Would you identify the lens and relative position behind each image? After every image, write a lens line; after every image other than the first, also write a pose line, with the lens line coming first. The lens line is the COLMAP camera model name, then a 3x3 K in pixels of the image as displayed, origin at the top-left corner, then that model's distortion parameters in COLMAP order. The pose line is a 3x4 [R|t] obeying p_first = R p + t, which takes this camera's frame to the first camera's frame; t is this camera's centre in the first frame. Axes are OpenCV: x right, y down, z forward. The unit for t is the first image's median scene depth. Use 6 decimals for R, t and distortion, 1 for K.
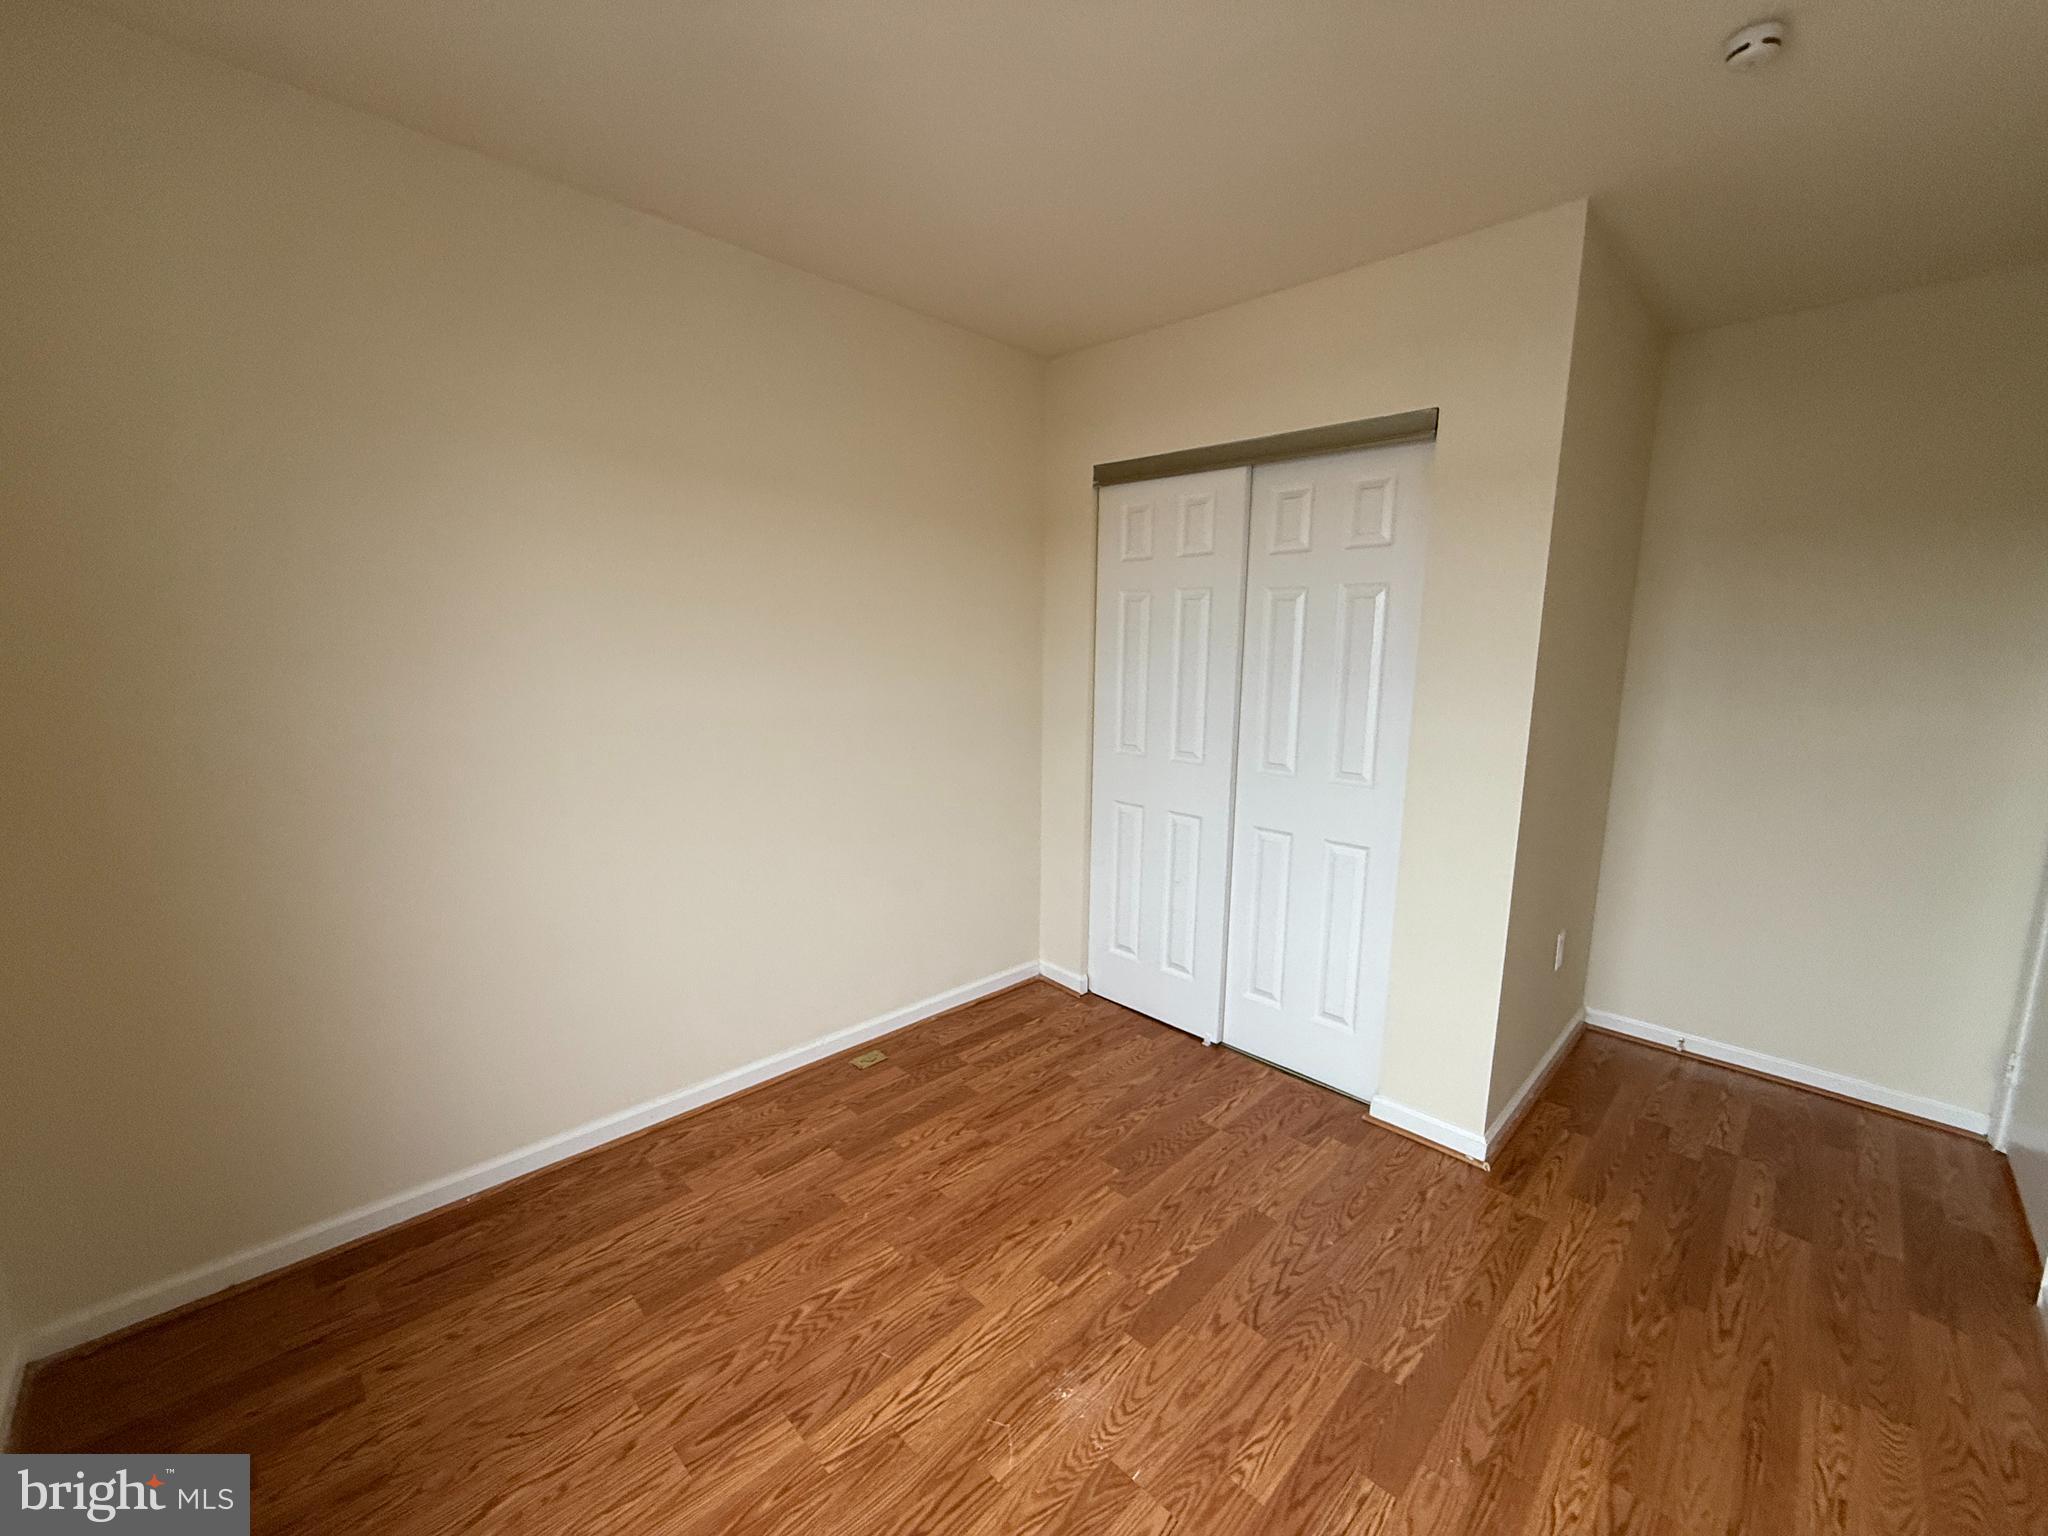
lens RADIAL K [[813.4, 0, 1019.4], [0, 813.4, 775.2], [0, 0, 1]] dist [-0.000227, 0.000185]
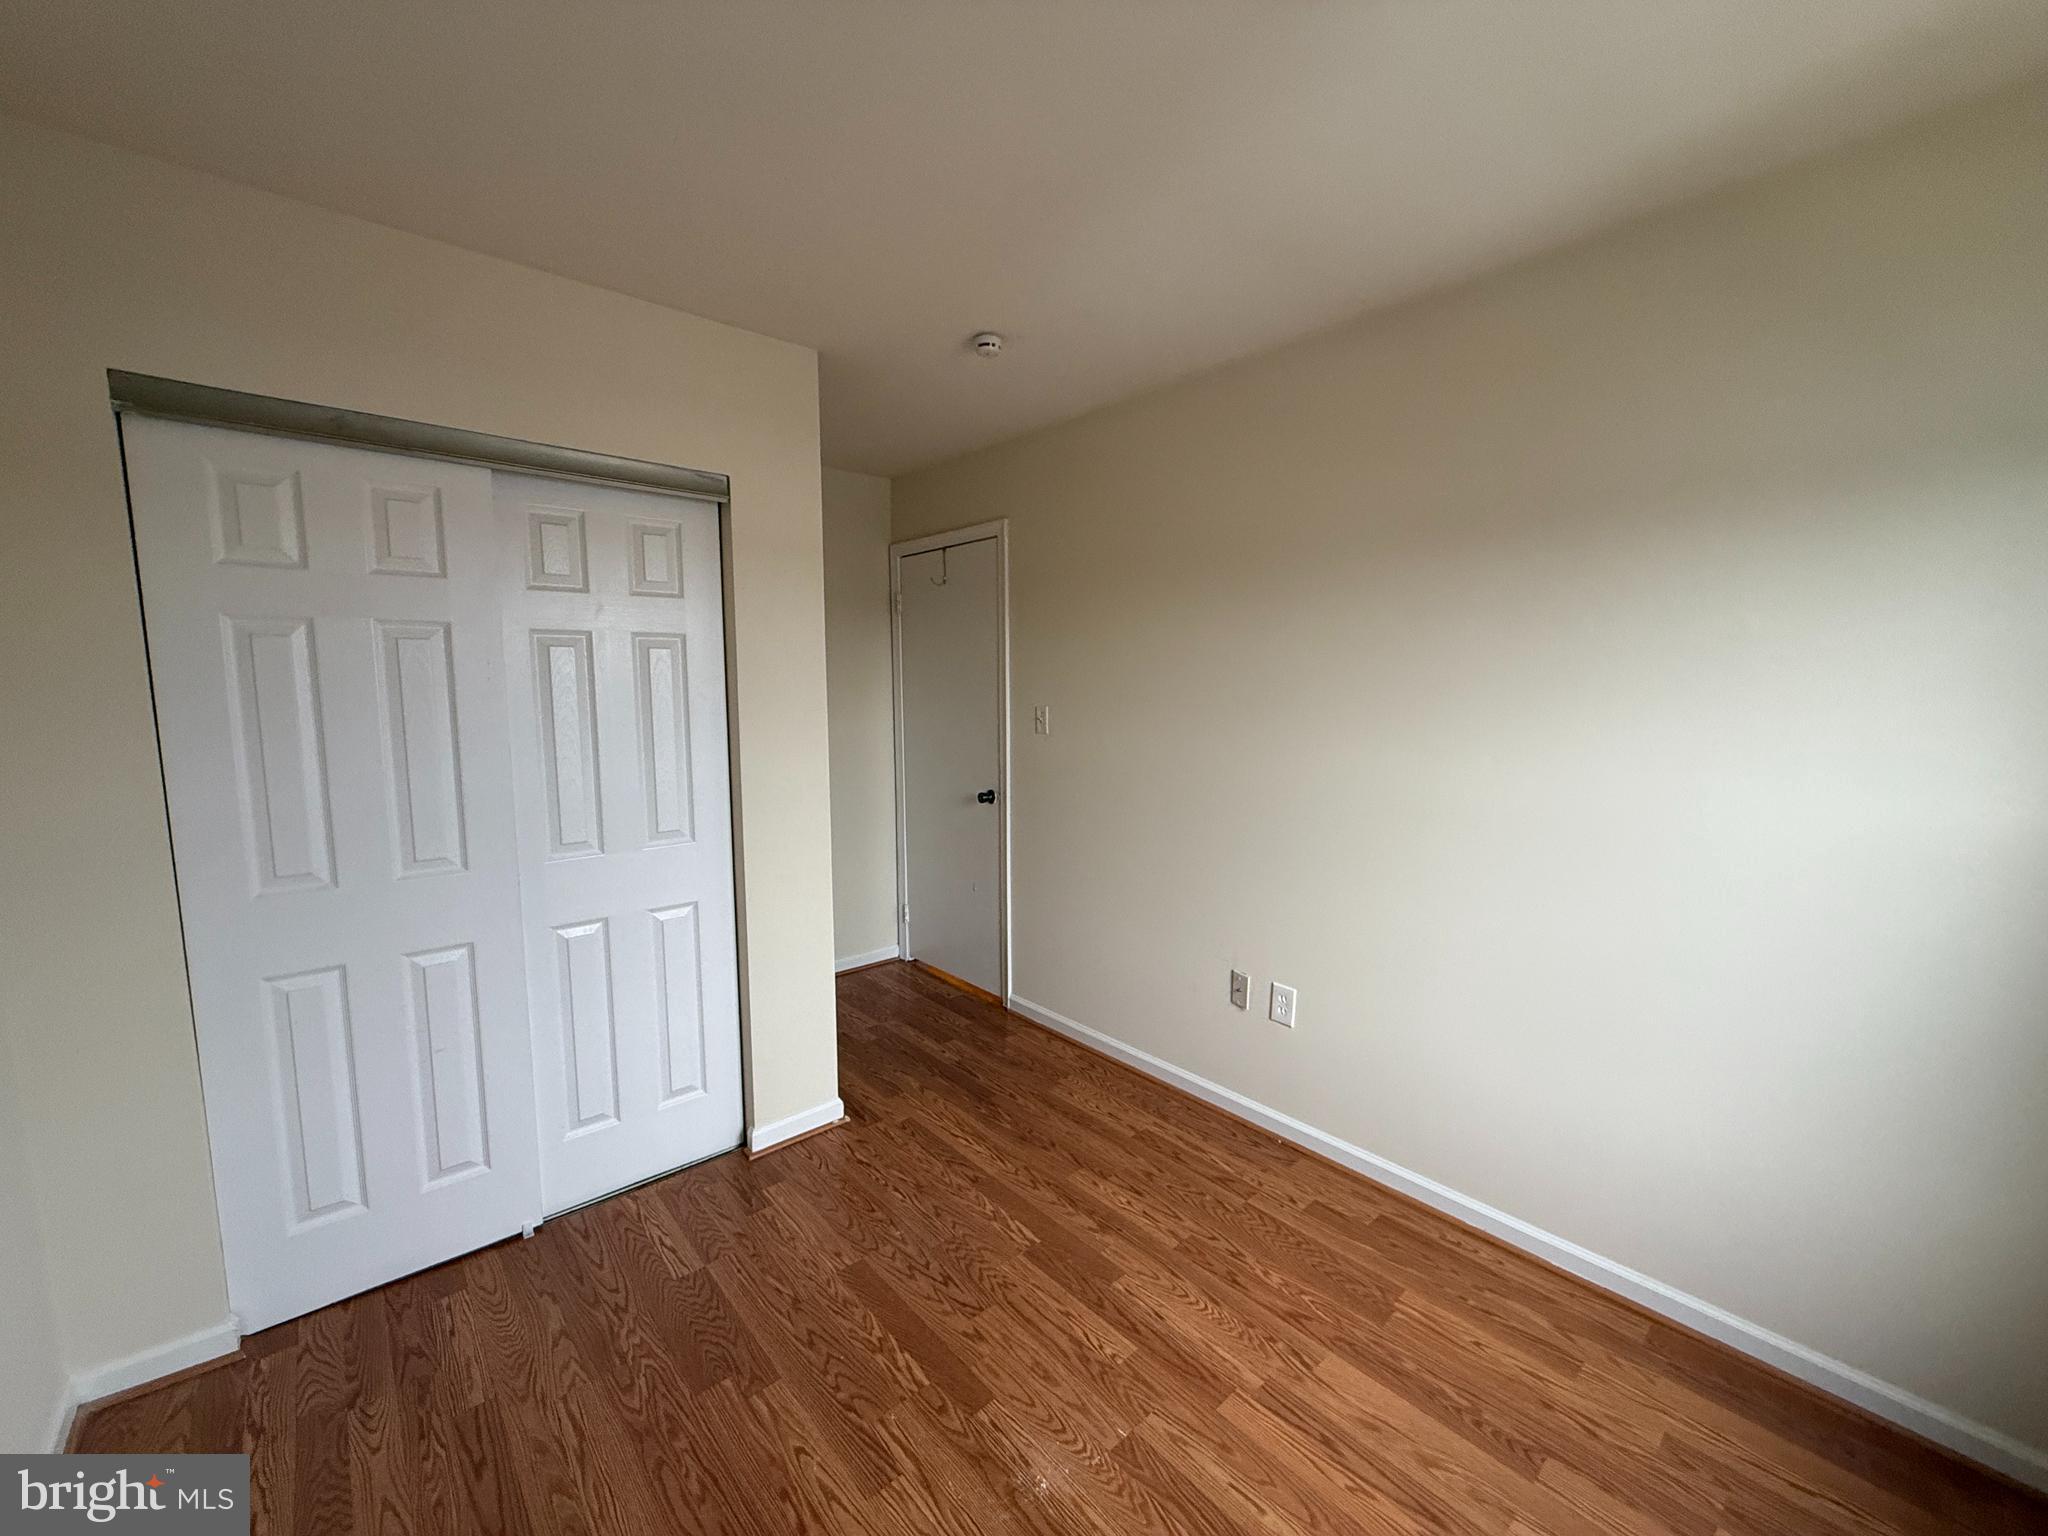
lens RADIAL K [[813.4, 0, 1020.9], [0, 813.4, 770.9], [0, 0, 1]] dist [-0.000227, 0.000185]
pose [[0.072561, -0.128678, 0.989028, -0.694295], [0.164395, 0.979622, 0.115393, -0.160526], [-0.983722, 0.154219, 0.092236, 0.708472]]
